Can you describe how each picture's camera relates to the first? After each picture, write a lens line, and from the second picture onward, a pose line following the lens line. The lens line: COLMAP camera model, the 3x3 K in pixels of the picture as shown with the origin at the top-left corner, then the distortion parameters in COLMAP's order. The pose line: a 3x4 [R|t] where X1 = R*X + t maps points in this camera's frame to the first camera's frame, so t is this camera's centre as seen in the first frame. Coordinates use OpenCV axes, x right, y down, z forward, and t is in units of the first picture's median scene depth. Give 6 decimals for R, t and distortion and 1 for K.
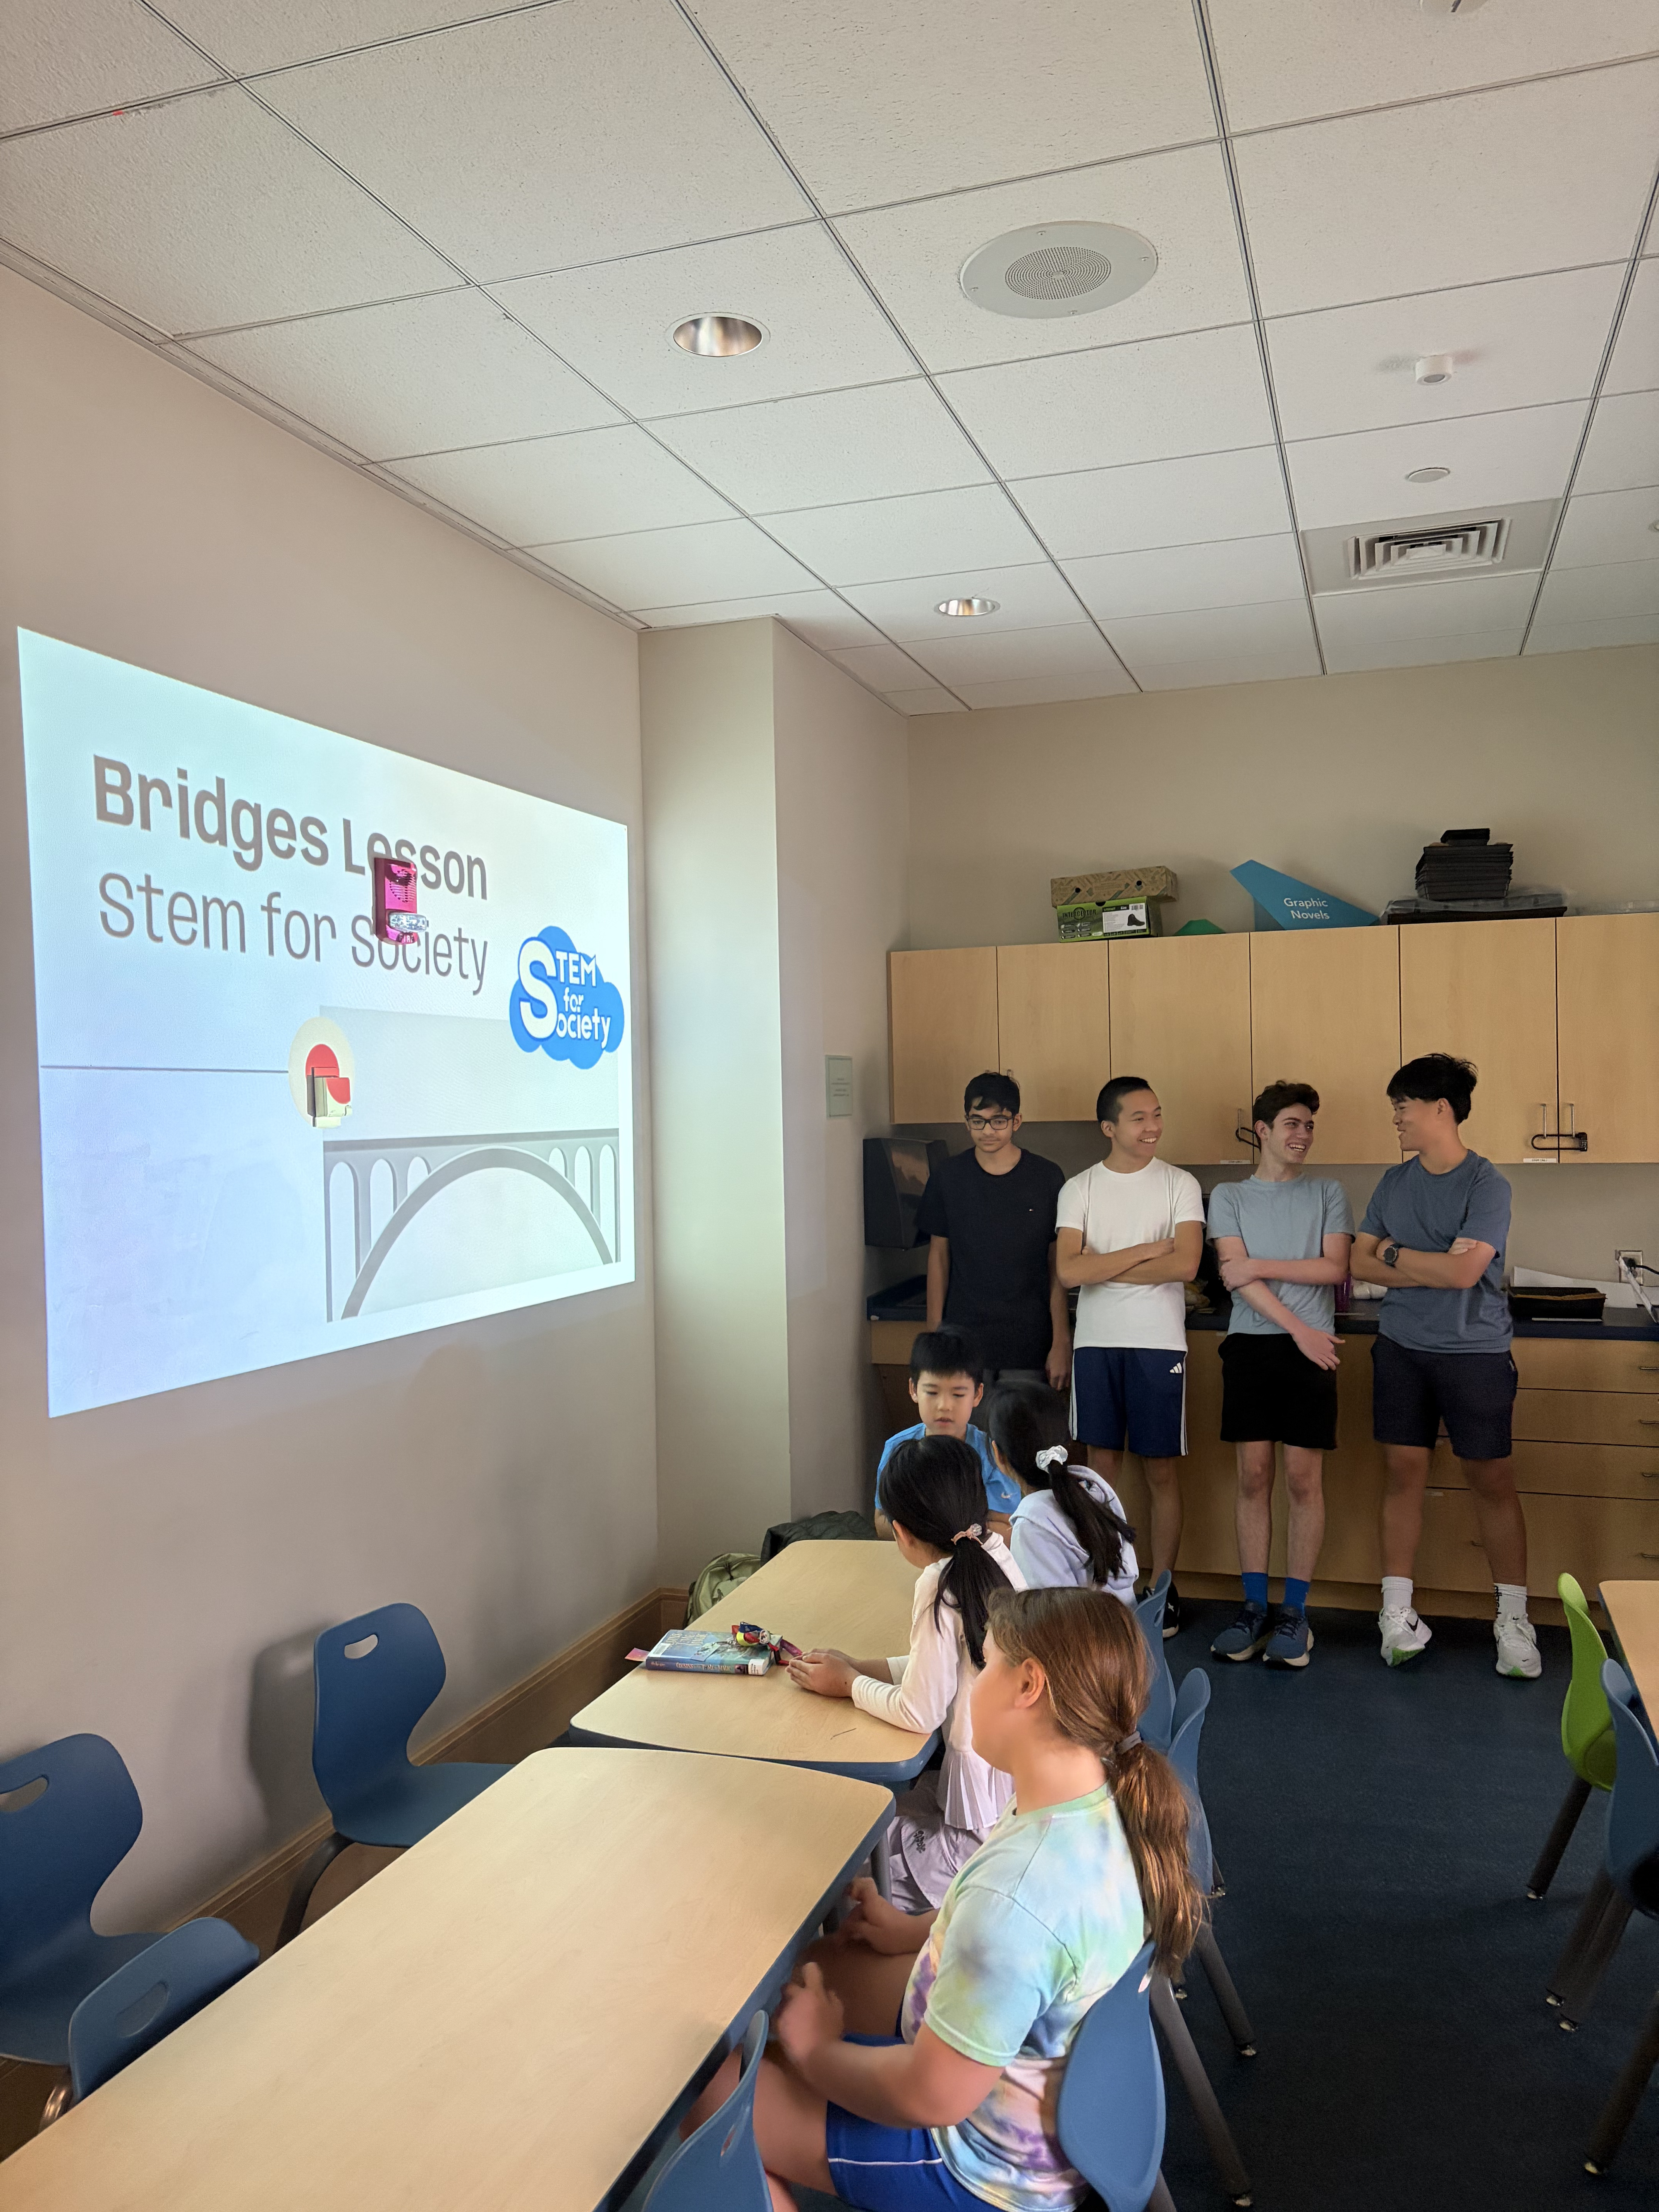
lens RADIAL K [[1674.1, 0, 828.3], [0, 1674.1, 1105.6], [0, 0, 1]] dist [0.031463, -0.030921]
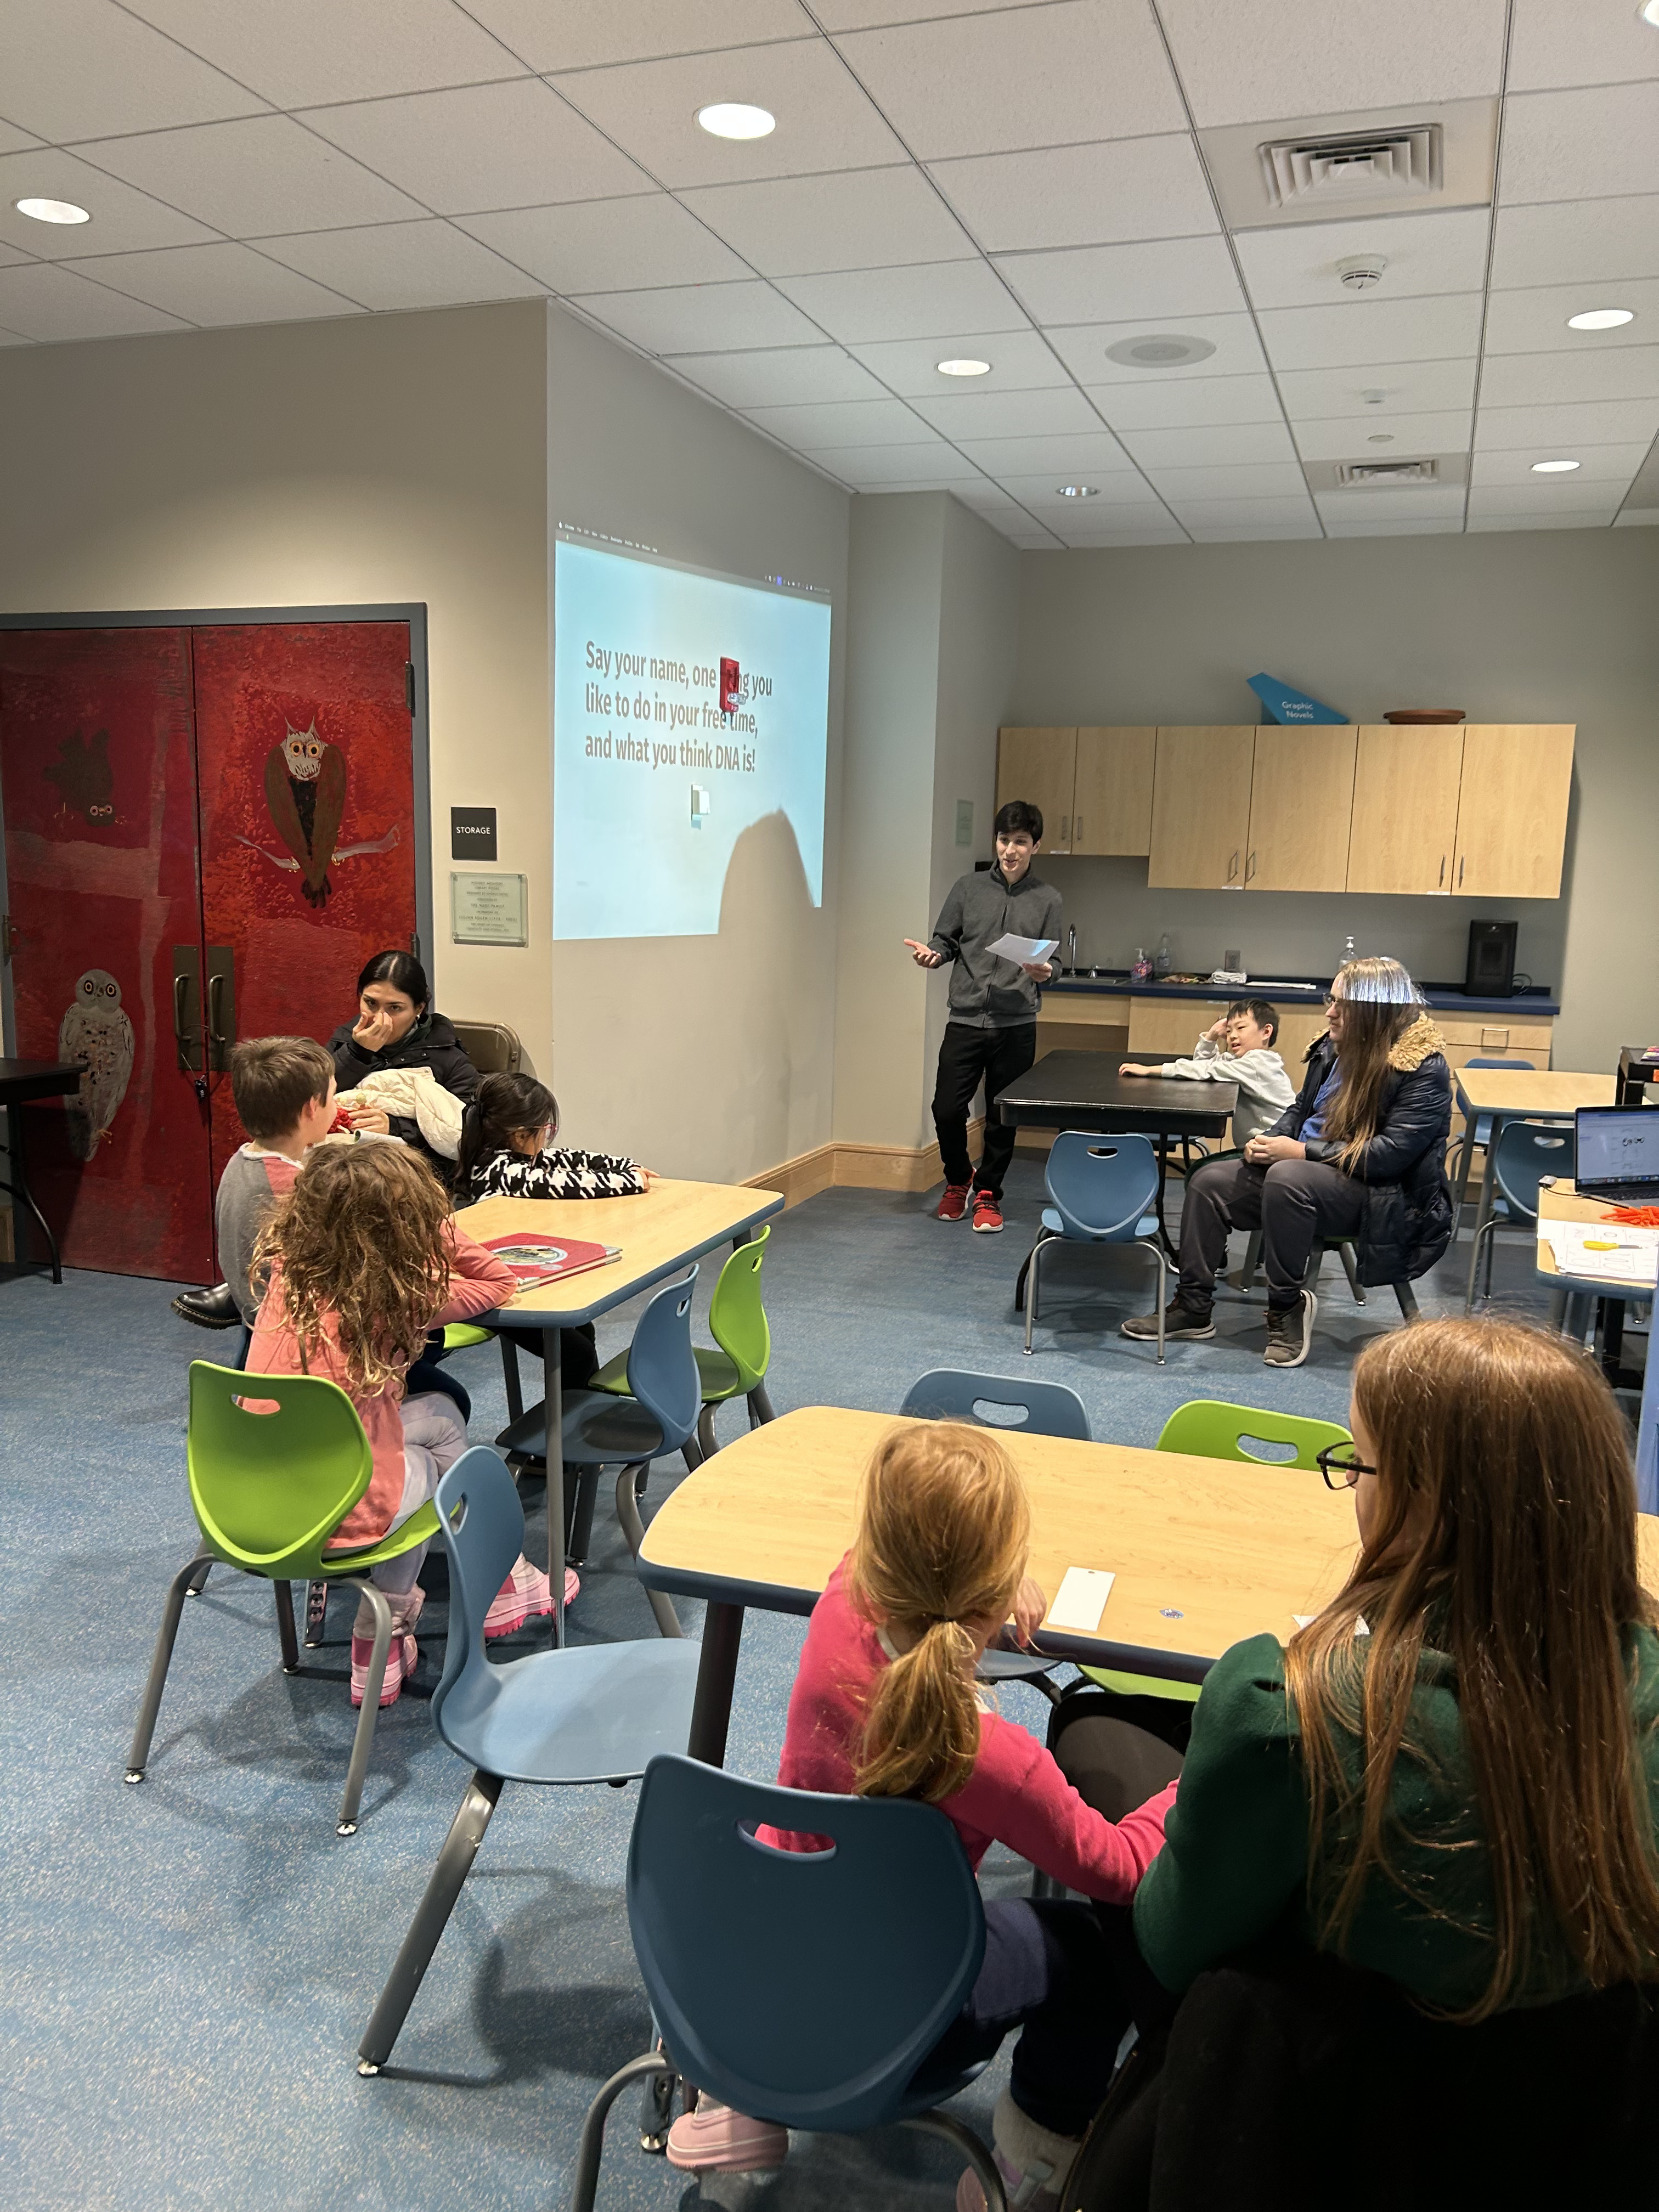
lens RADIAL K [[1670.6, 0, 833.9], [0, 1670.6, 1110.4], [0, 0, 1]] dist [-0.001348, -0.003752]
pose [[0.999030, 0.043487, -0.006971, -0.097029], [-0.042220, 0.990680, 0.129505, 0.060391], [0.012538, -0.129085, 0.991554, -0.524011]]
